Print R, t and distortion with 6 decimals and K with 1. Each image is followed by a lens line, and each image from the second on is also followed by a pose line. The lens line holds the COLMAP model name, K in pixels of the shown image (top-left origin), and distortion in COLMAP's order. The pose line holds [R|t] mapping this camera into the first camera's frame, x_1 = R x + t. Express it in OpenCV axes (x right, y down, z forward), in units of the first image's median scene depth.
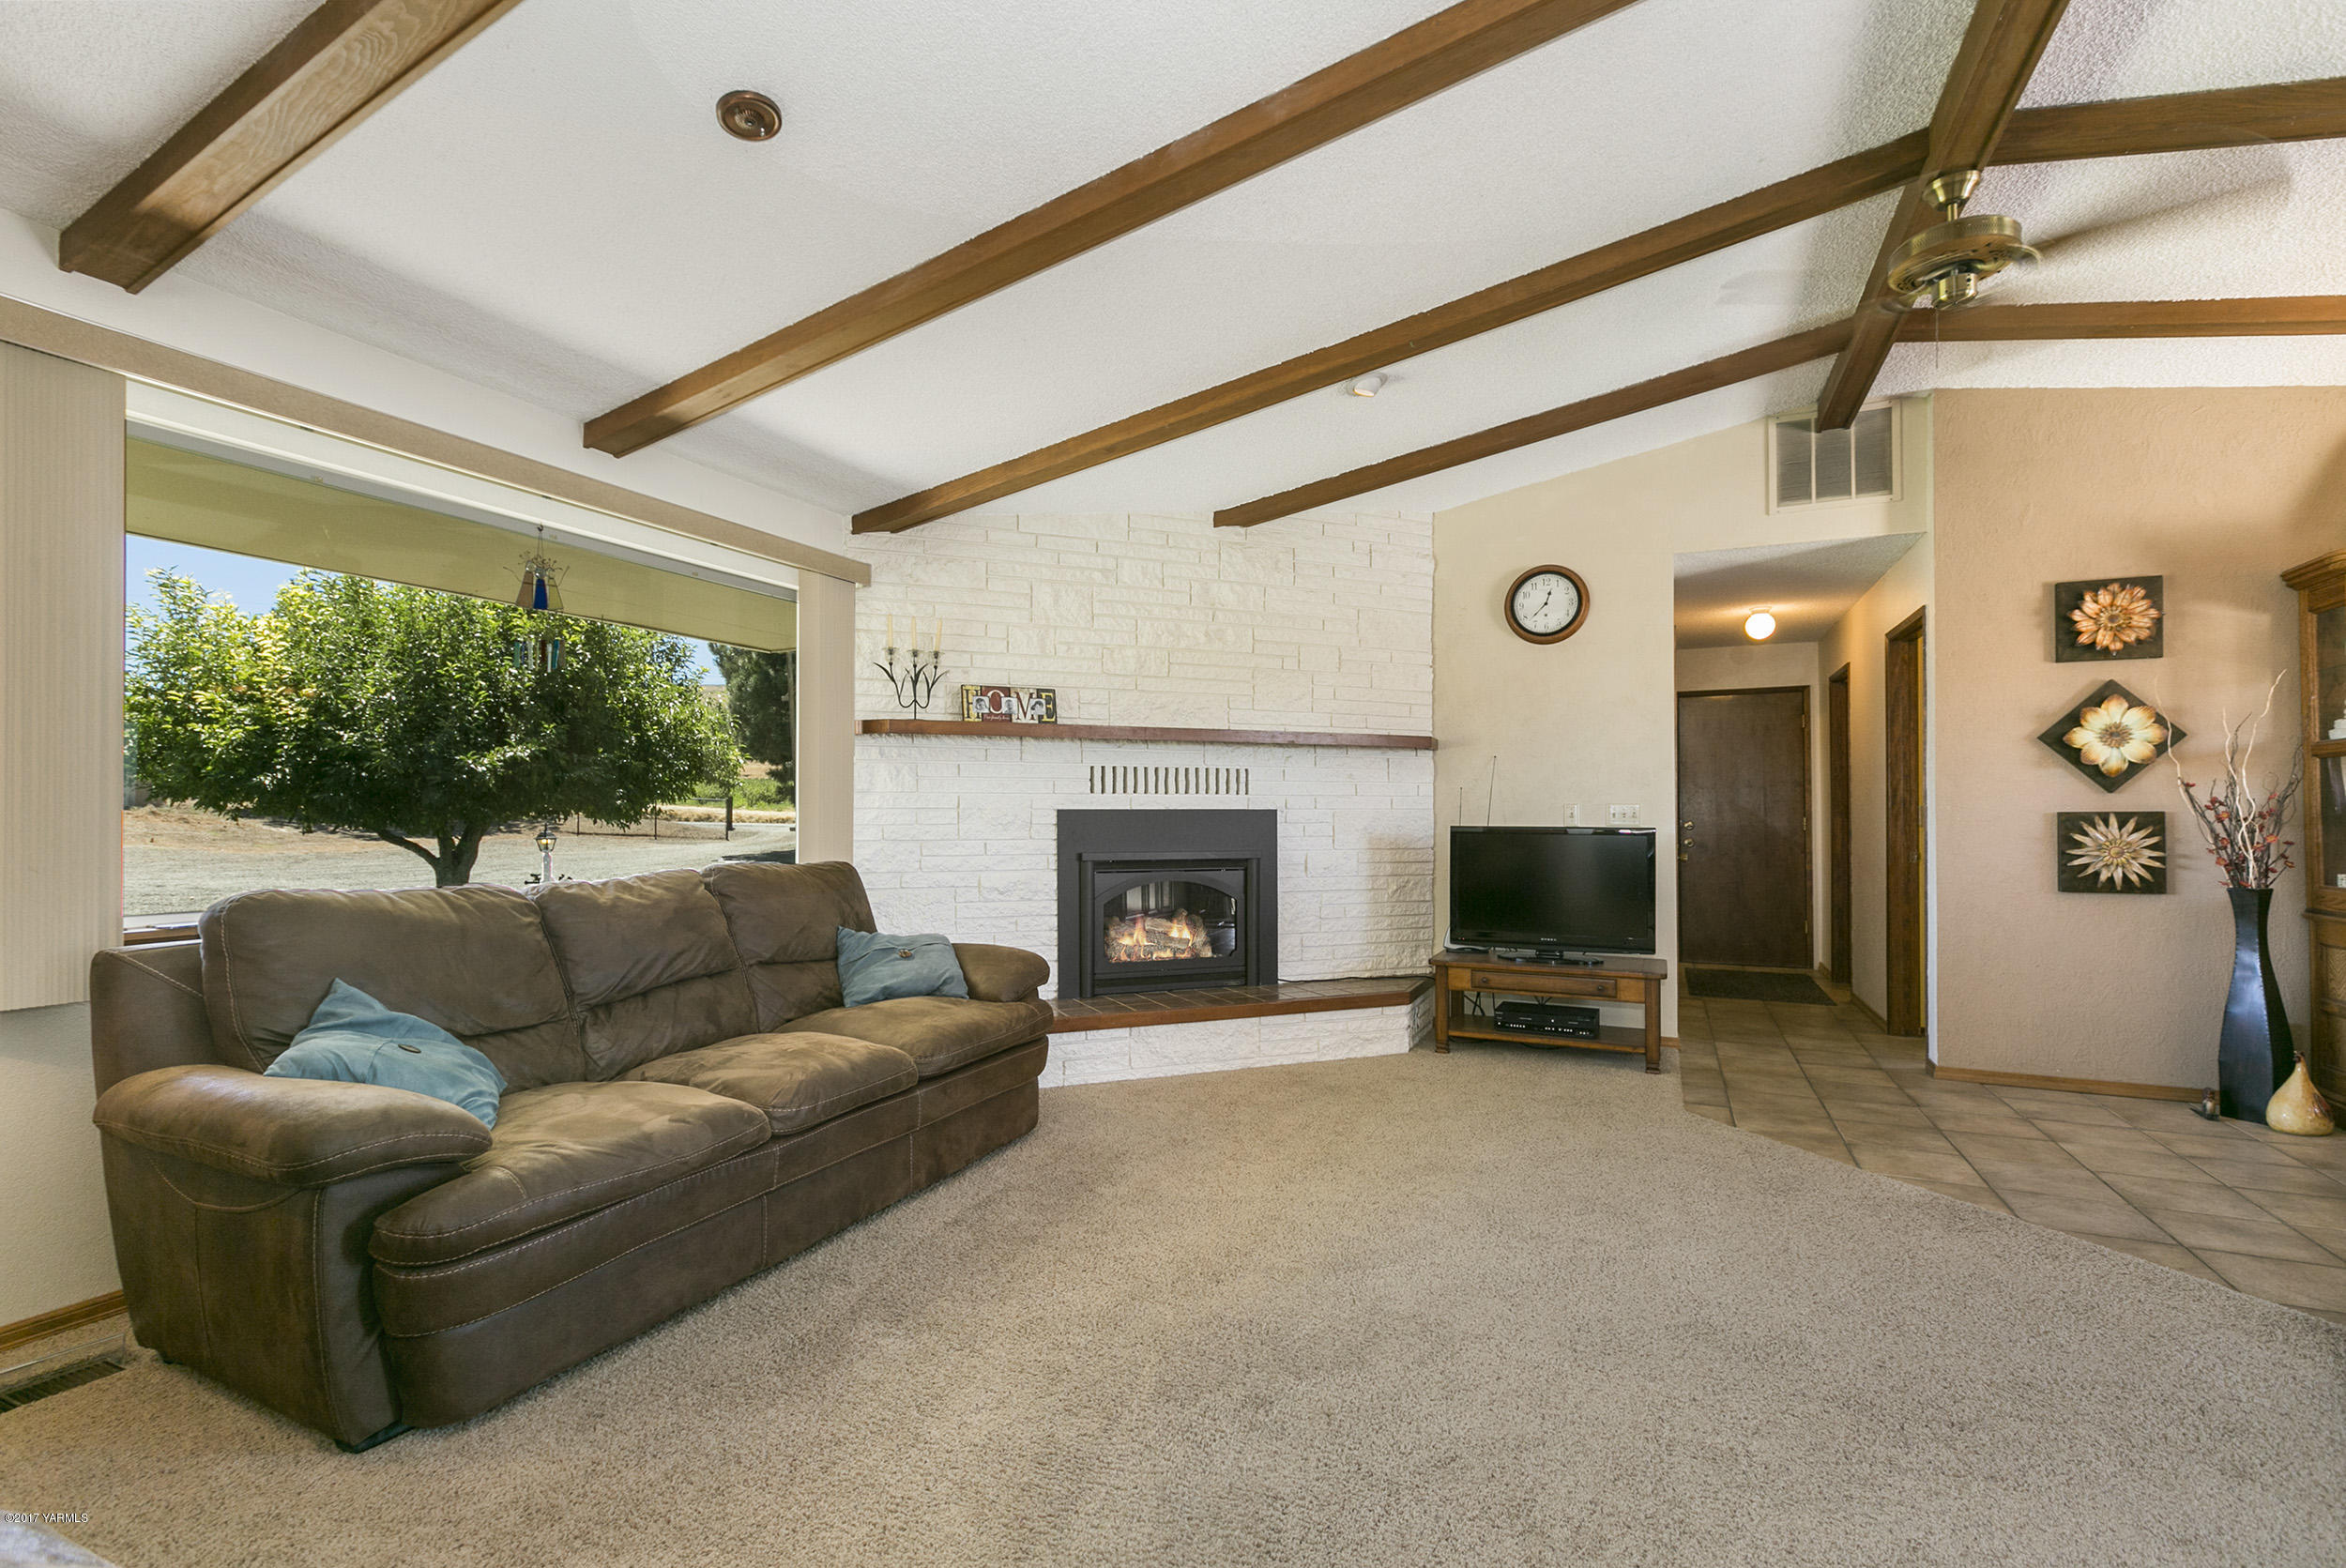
lens RADIAL K [[1050.5, 0, 1158.0], [0, 1050.5, 796.3], [0, 0, 1]] dist [-0.000693, -0.002428]
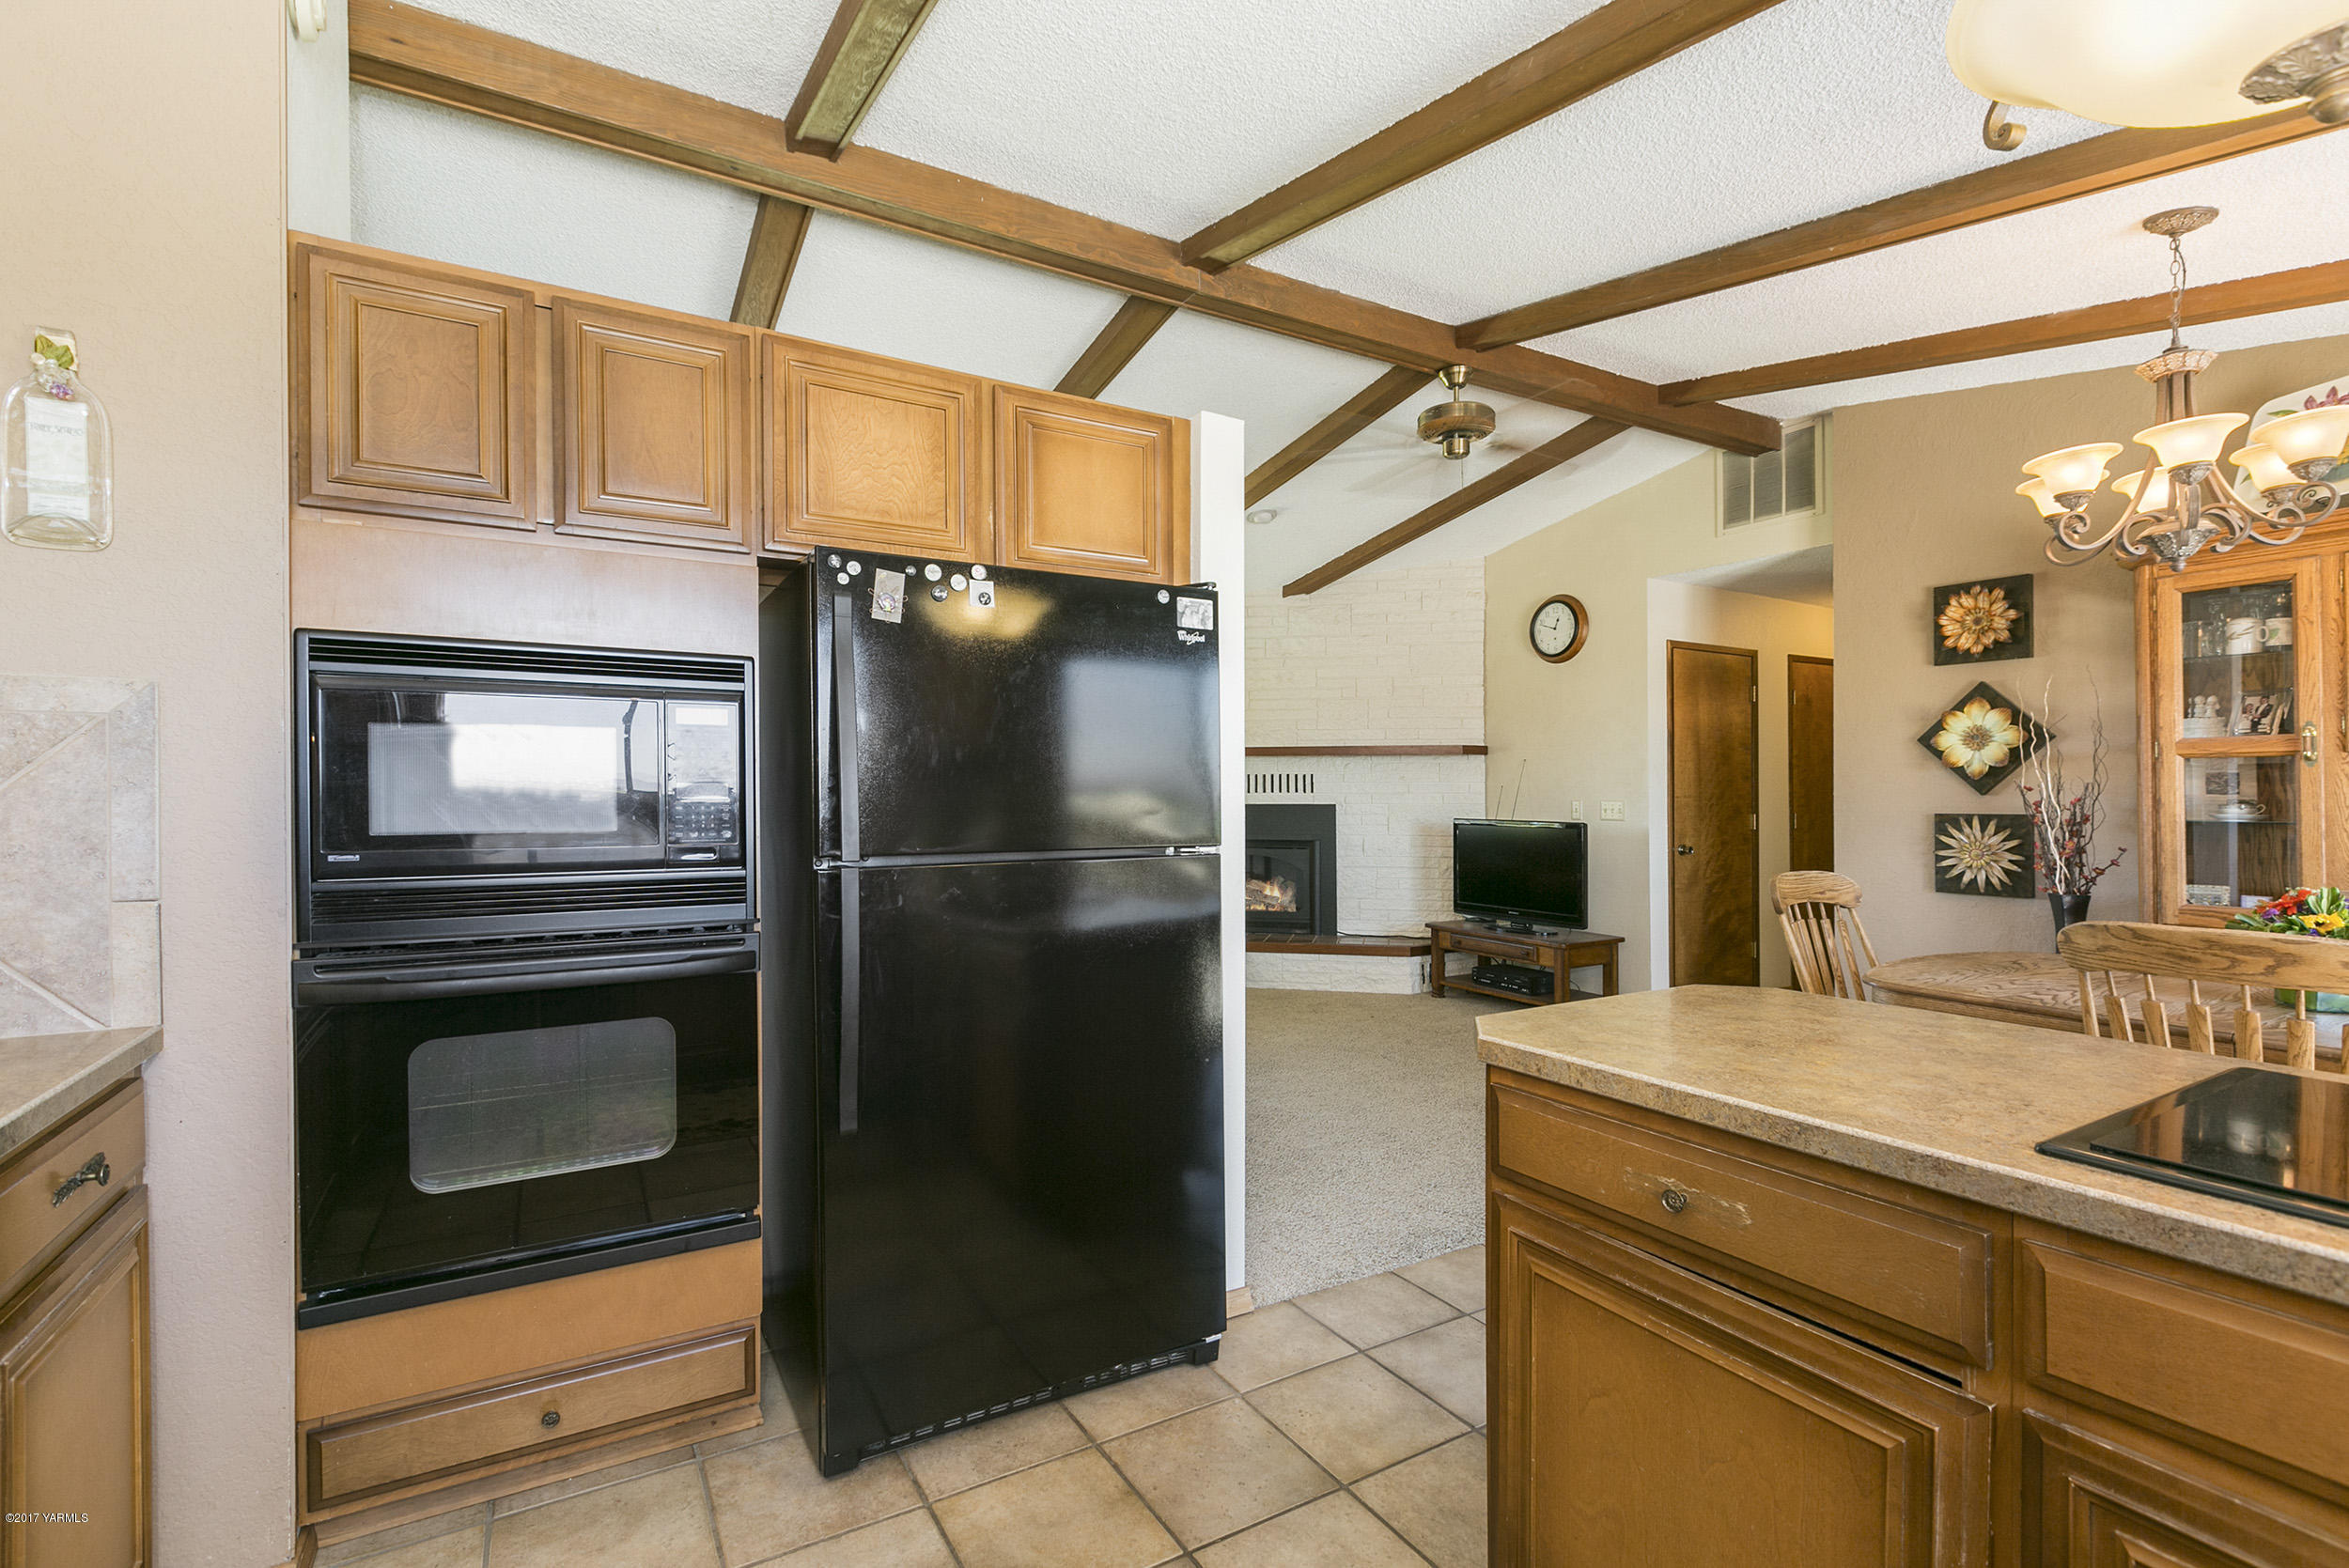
lens RADIAL K [[1051.8, 0, 1159.4], [0, 1051.8, 802.5], [0, 0, 1]] dist [-0.000693, -0.002428]
pose [[0.823765, 0.005348, -0.566907, 0.836523], [0.009229, 0.999697, 0.022841, -0.026692], [0.566857, -0.024048, 0.823465, -0.270483]]
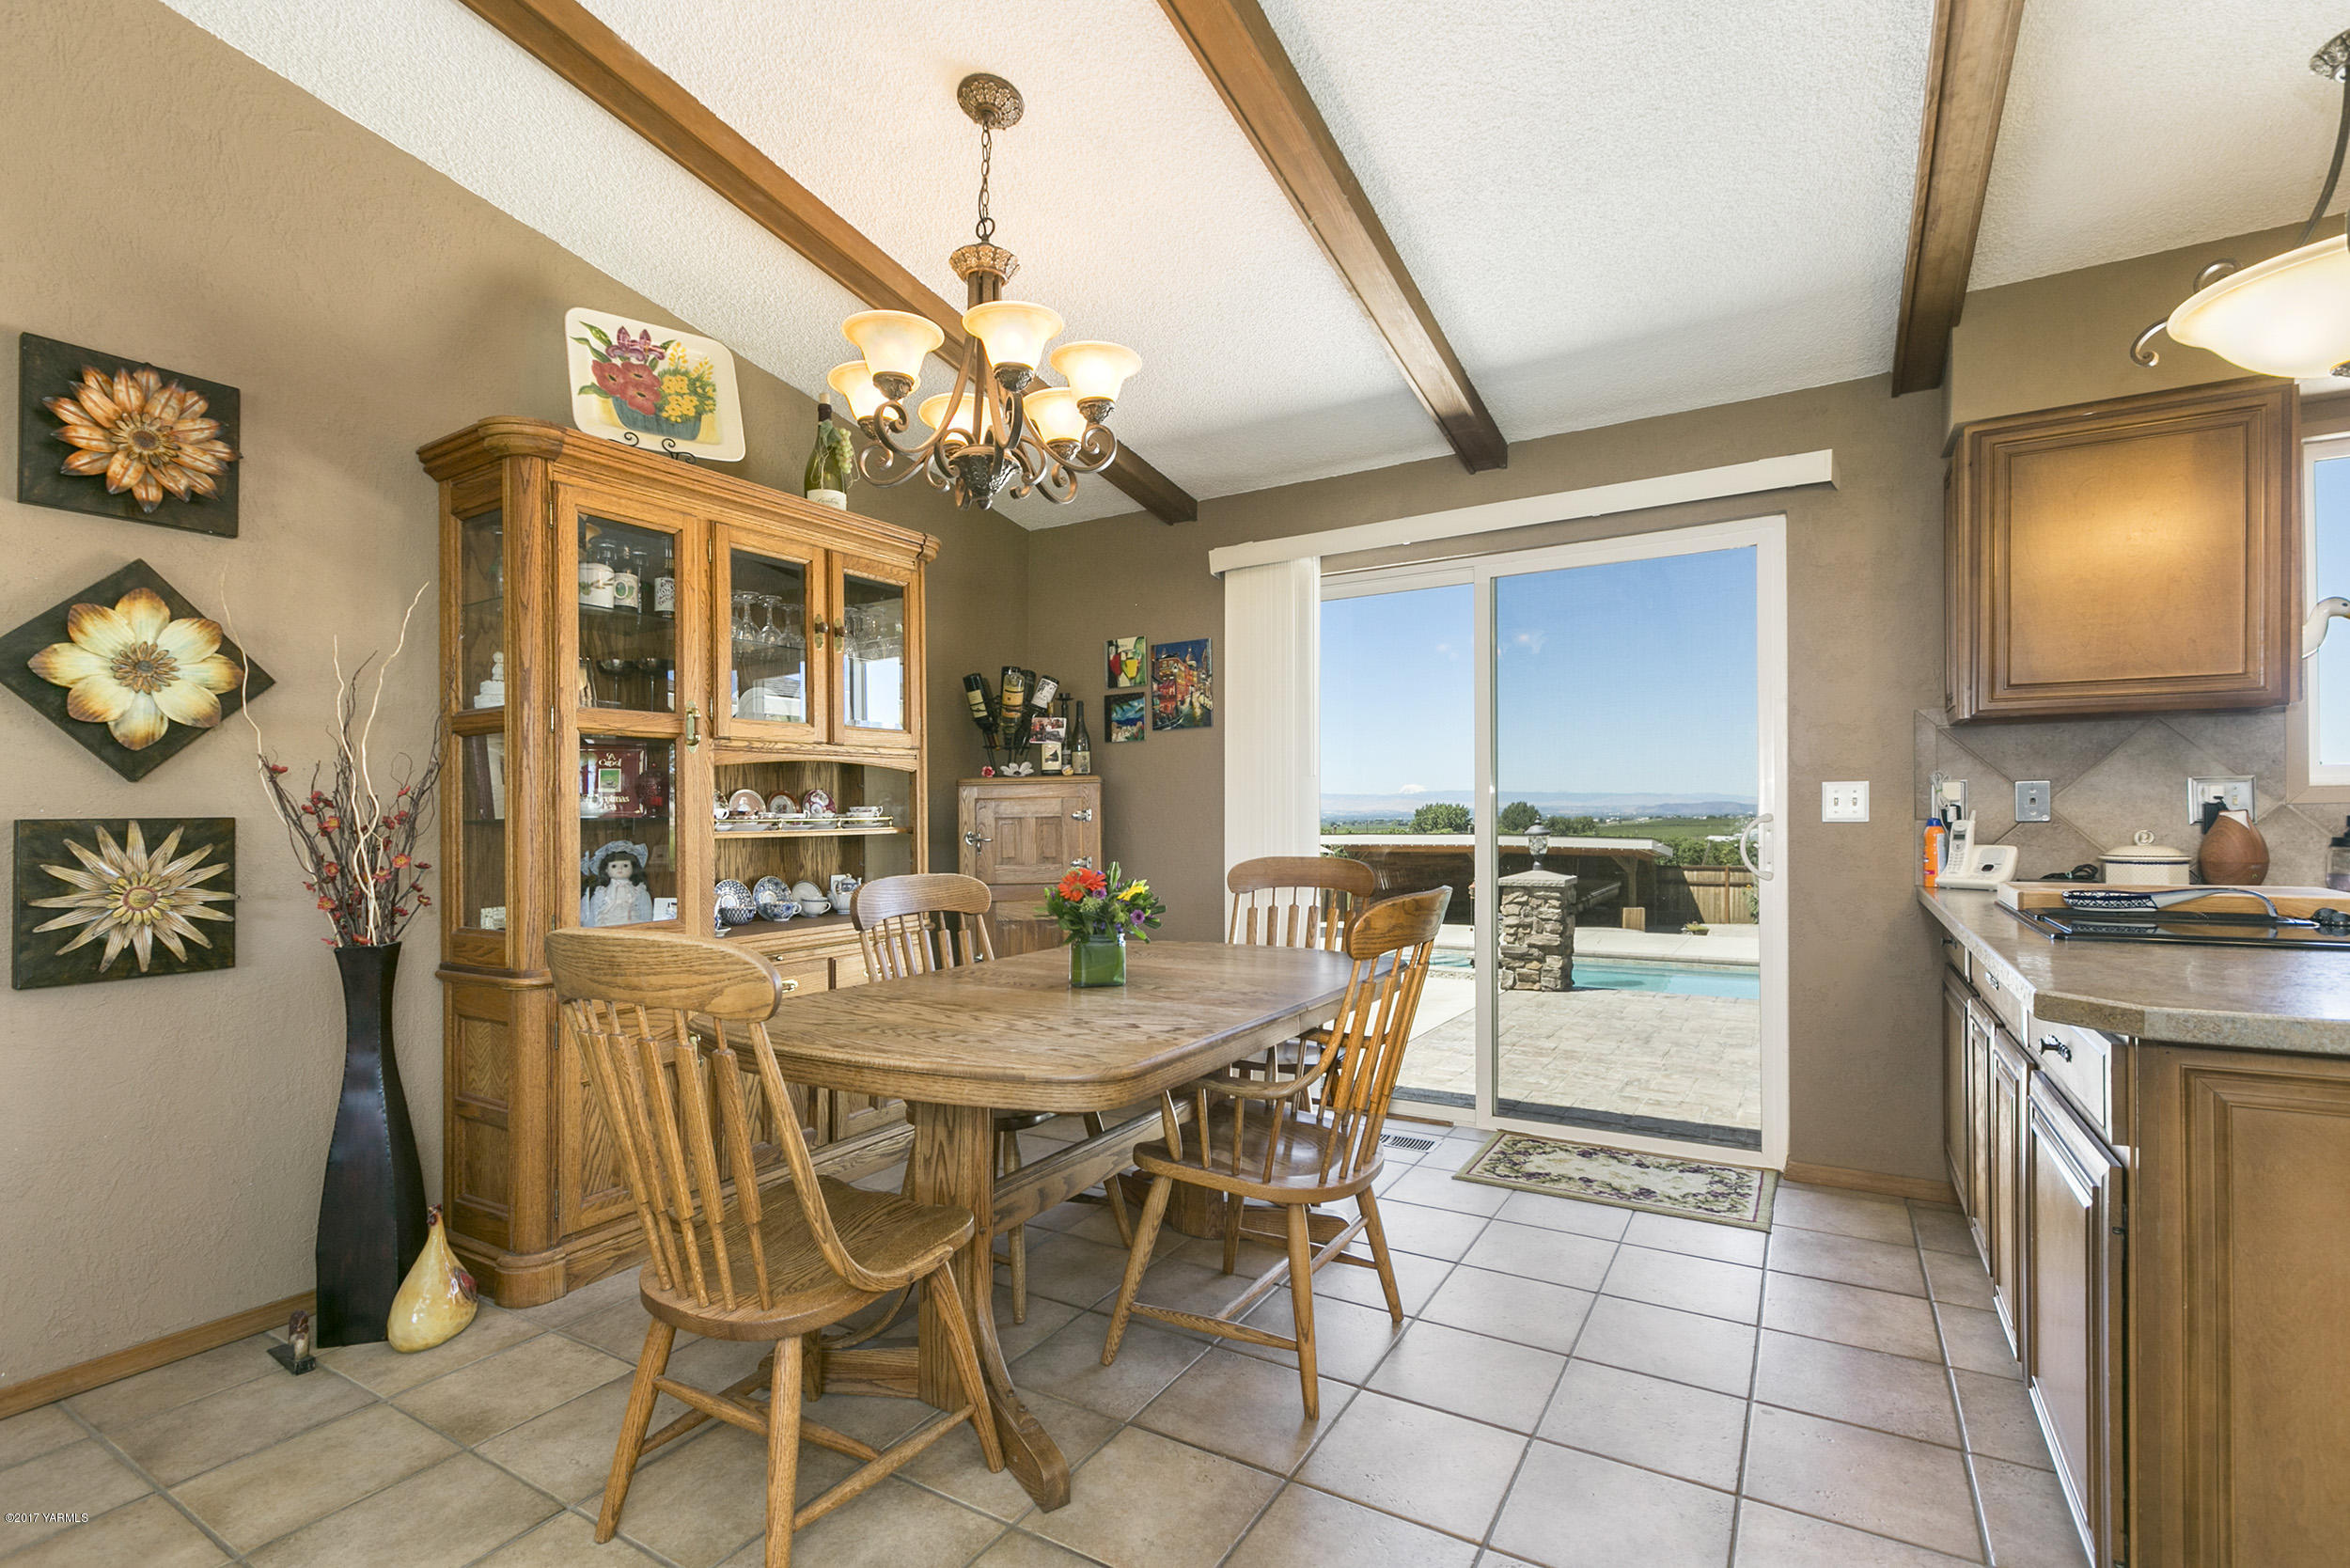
lens RADIAL K [[1052.3, 0, 1163.5], [0, 1052.3, 794.6], [0, 0, 1]] dist [-0.000693, -0.002428]
pose [[0.105159, 0.012691, 0.994374, 0.457360], [-0.009491, 0.999886, -0.011758, 0.004523], [-0.994410, -0.008201, 0.105267, 0.450803]]
